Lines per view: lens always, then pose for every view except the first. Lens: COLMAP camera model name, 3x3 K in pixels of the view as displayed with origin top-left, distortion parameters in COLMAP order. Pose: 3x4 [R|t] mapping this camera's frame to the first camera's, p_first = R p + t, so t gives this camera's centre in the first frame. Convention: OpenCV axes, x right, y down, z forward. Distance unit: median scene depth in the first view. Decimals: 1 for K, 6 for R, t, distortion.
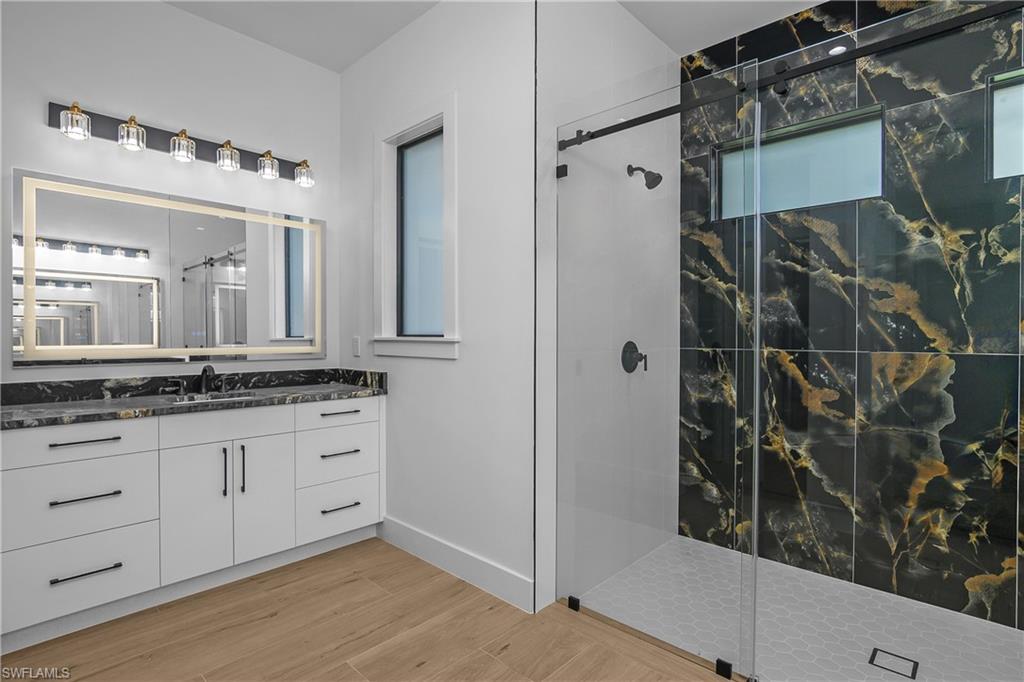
lens RADIAL K [[509.5, 0, 509.6], [0, 509.5, 340.7], [0, 0, 1]] dist [-0.024083, 0.005133]
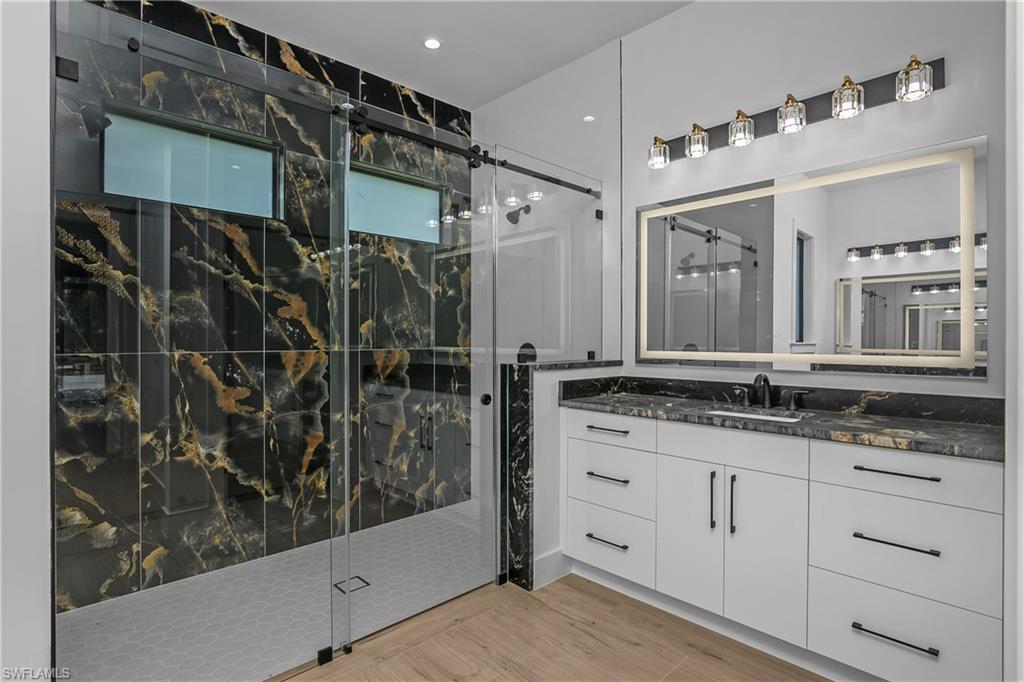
lens RADIAL K [[509.5, 0, 510.2], [0, 509.5, 340.4], [0, 0, 1]] dist [-0.024083, 0.005133]
pose [[0.053608, -0.005404, 0.998547, -0.410921], [0.009765, 0.999940, 0.004887, -0.003080], [-0.998514, 0.009489, 0.053658, 0.381855]]
